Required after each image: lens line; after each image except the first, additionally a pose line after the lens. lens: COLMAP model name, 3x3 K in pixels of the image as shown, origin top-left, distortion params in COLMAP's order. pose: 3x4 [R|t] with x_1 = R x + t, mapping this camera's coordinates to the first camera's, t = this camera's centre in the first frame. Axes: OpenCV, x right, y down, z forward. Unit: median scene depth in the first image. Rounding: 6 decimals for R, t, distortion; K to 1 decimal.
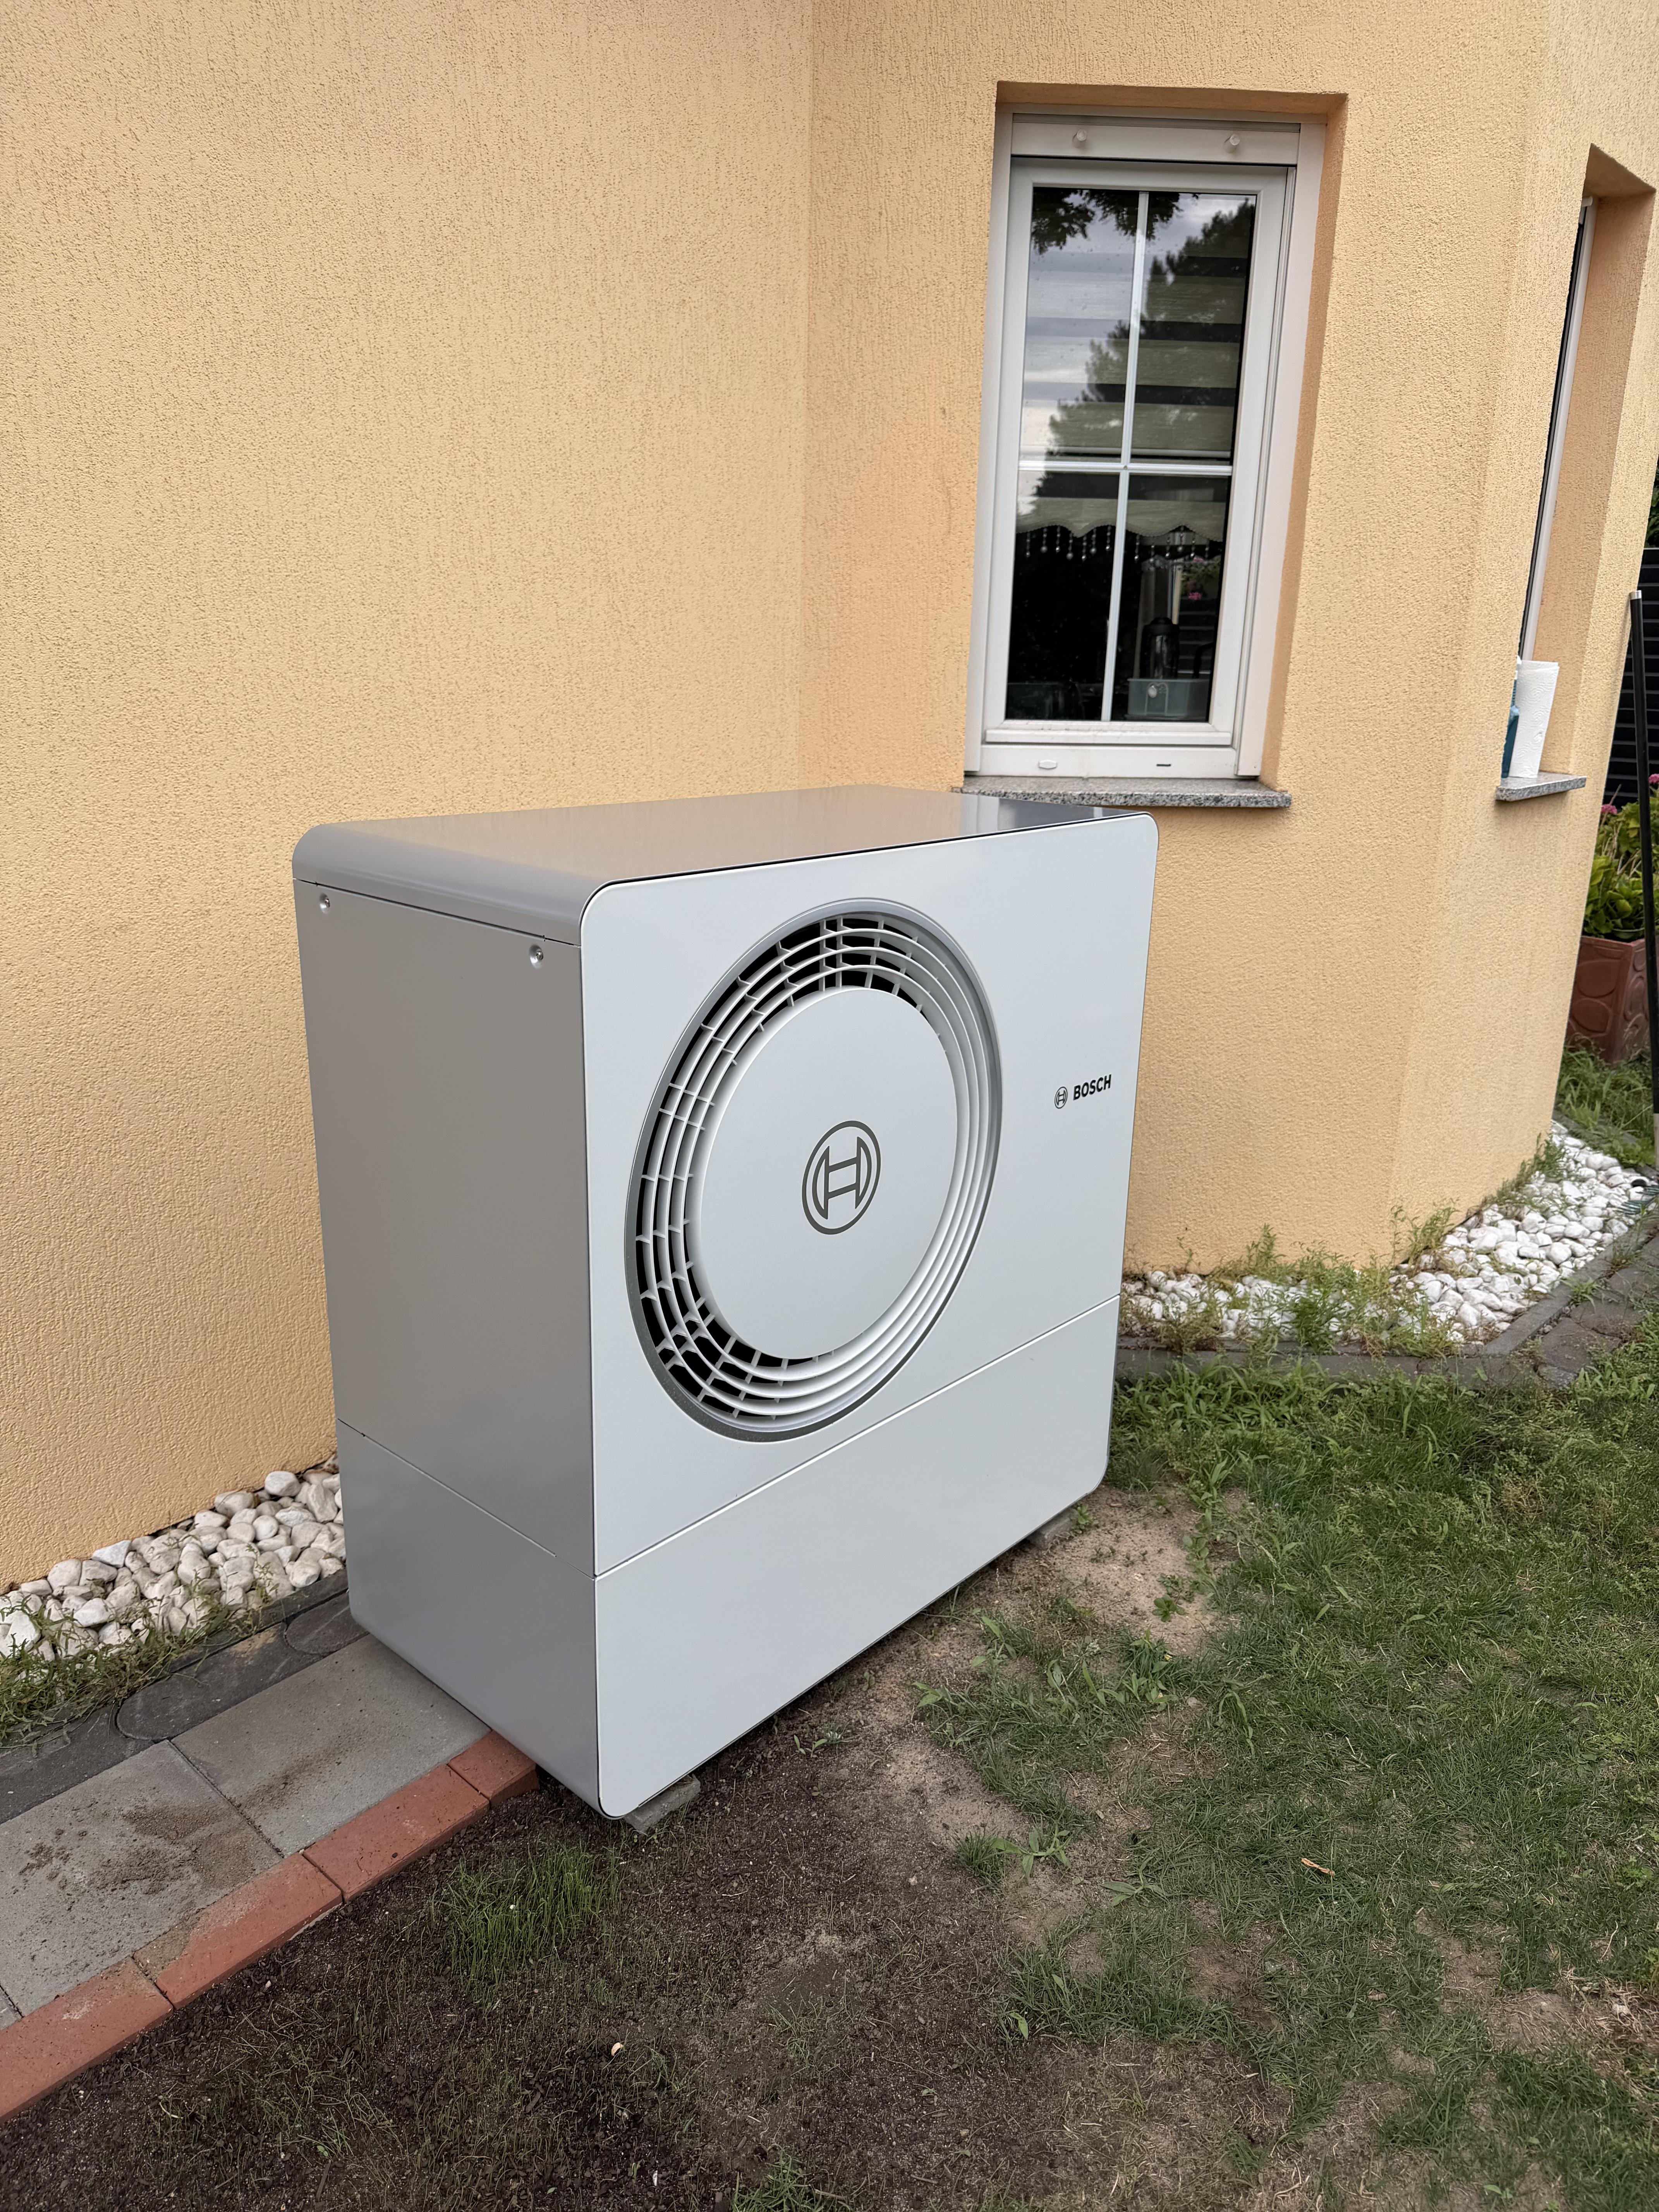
lens RADIAL K [[1578.8, 0, 833.9], [0, 1578.8, 1091.2], [0, 0, 1]] dist [0.005355, -0.019221]
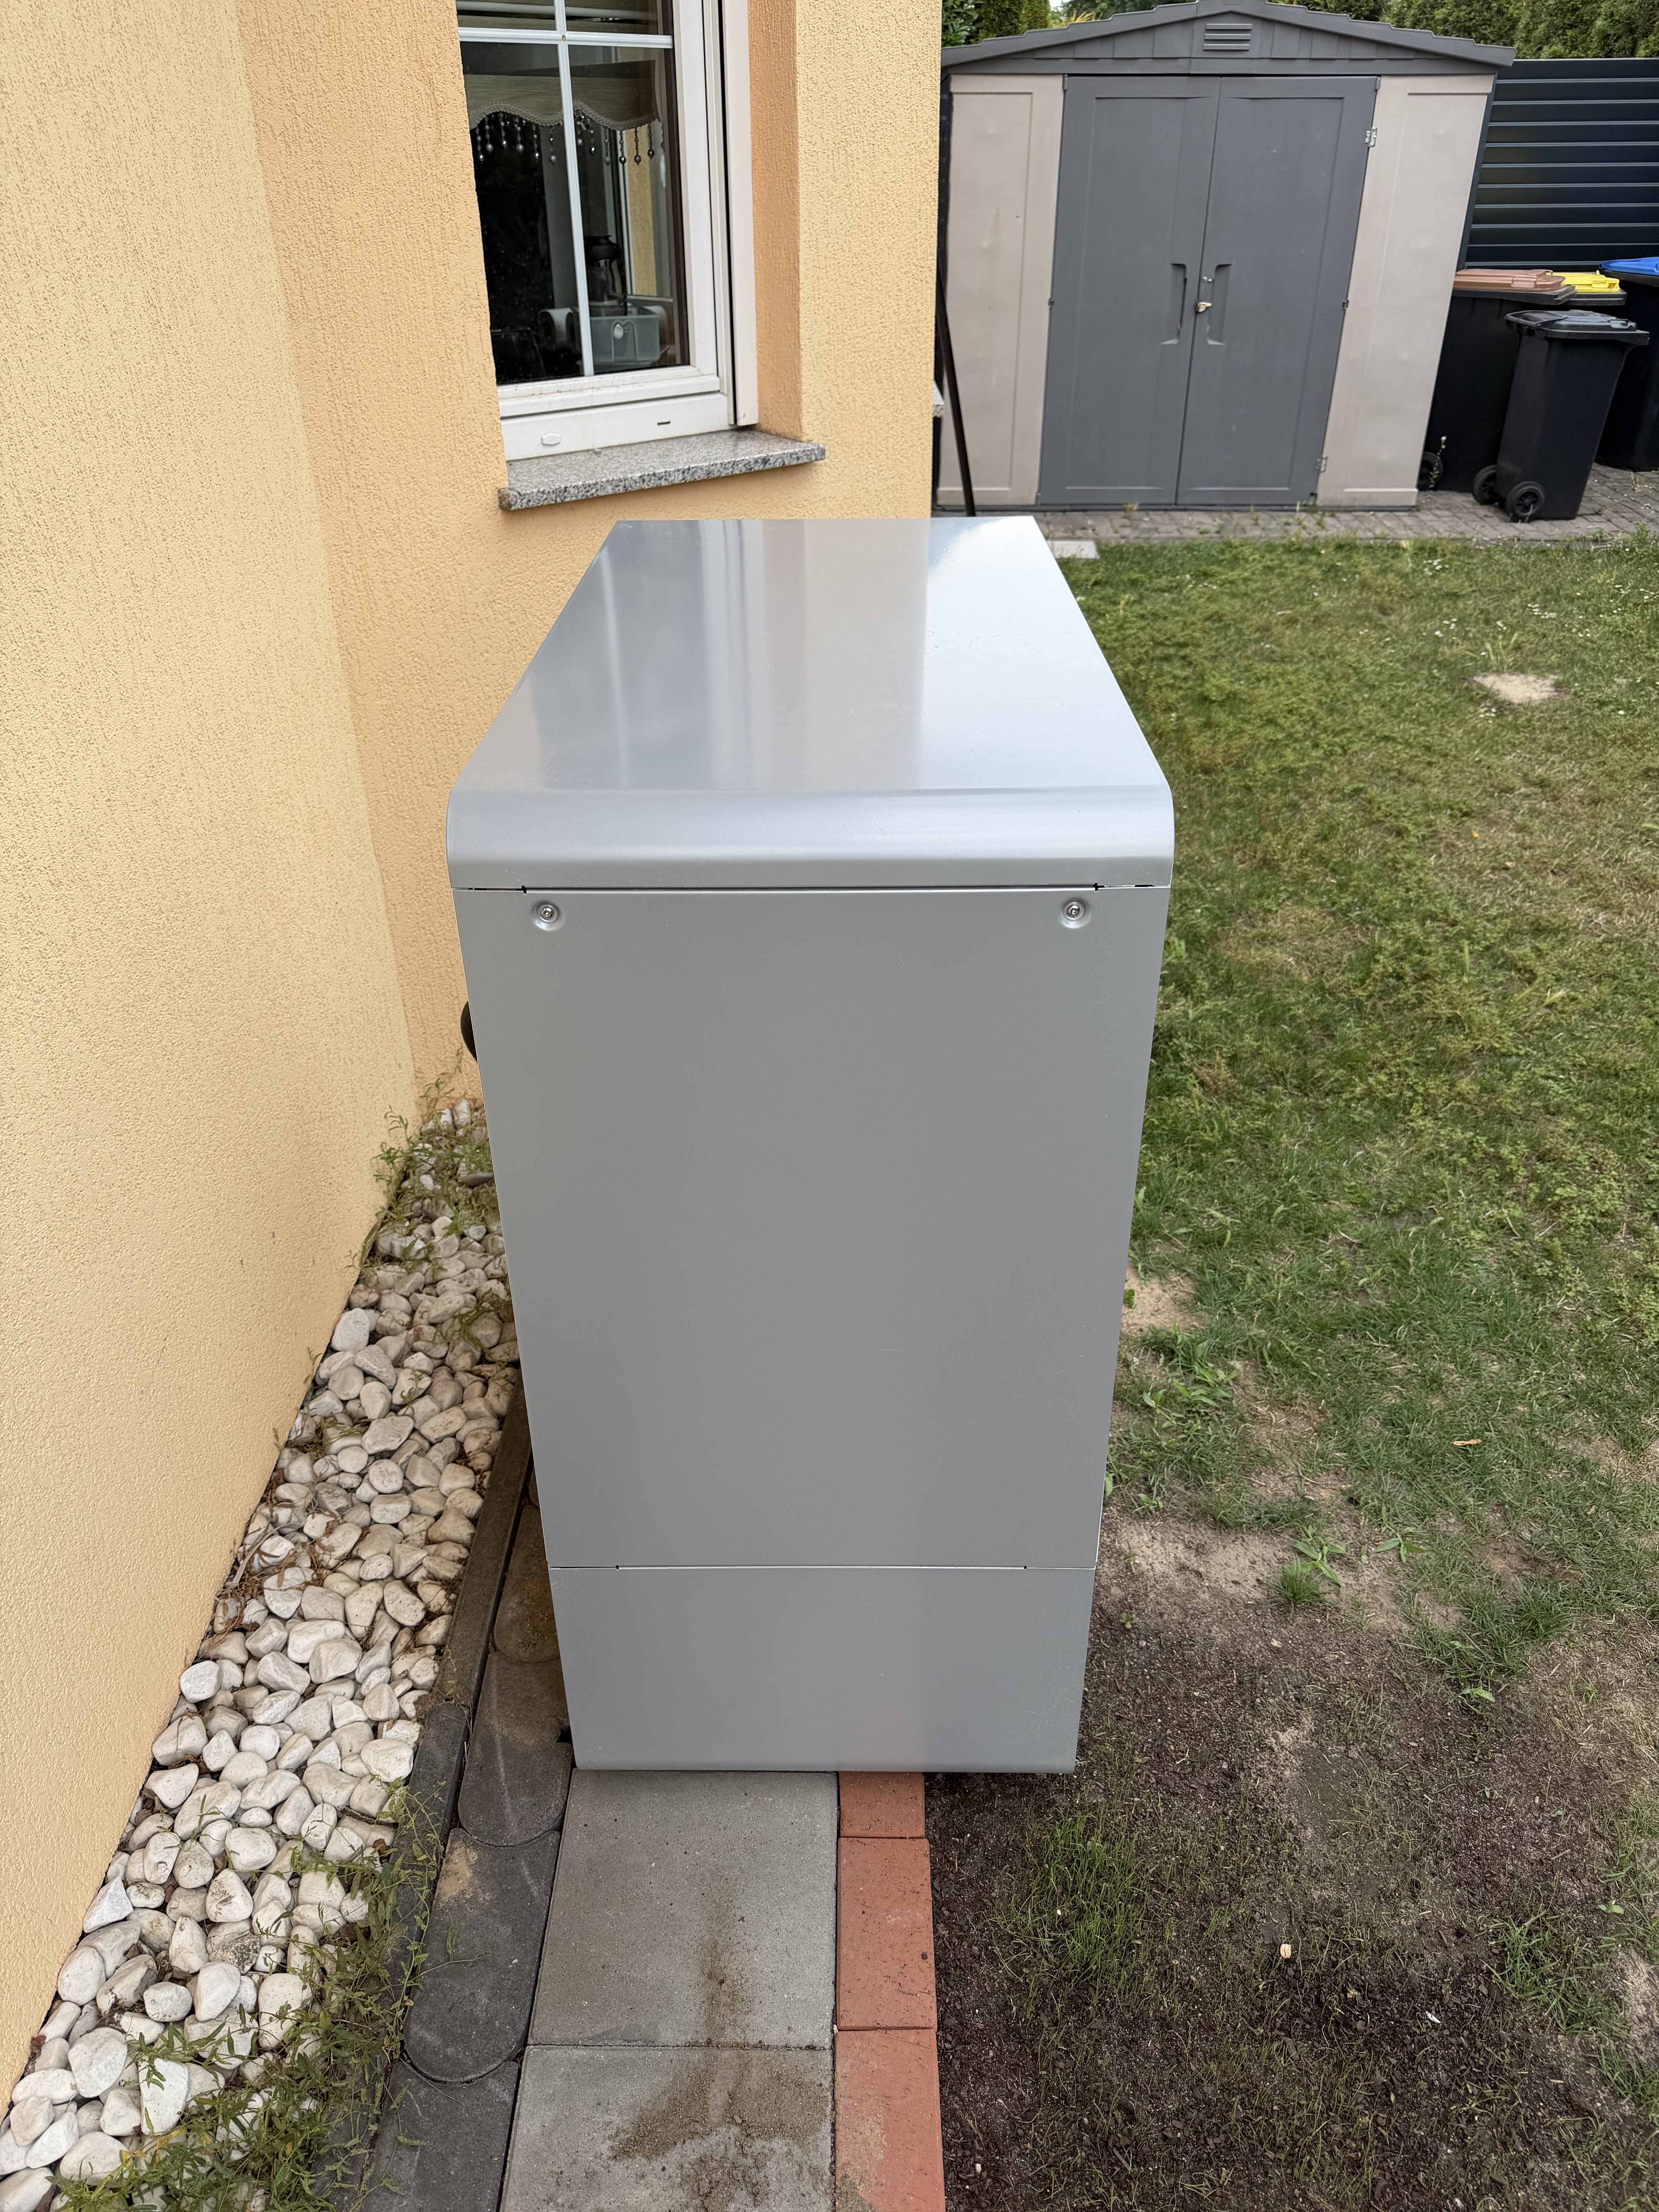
lens RADIAL K [[1578.4, 0, 817.0], [0, 1578.4, 1113.6], [0, 0, 1]] dist [-0.004700, -0.006030]
pose [[0.747584, -0.371946, 0.550250, -0.502202], [0.216993, 0.919799, 0.326932, -0.184170], [-0.627720, -0.125008, 0.768336, 0.353480]]
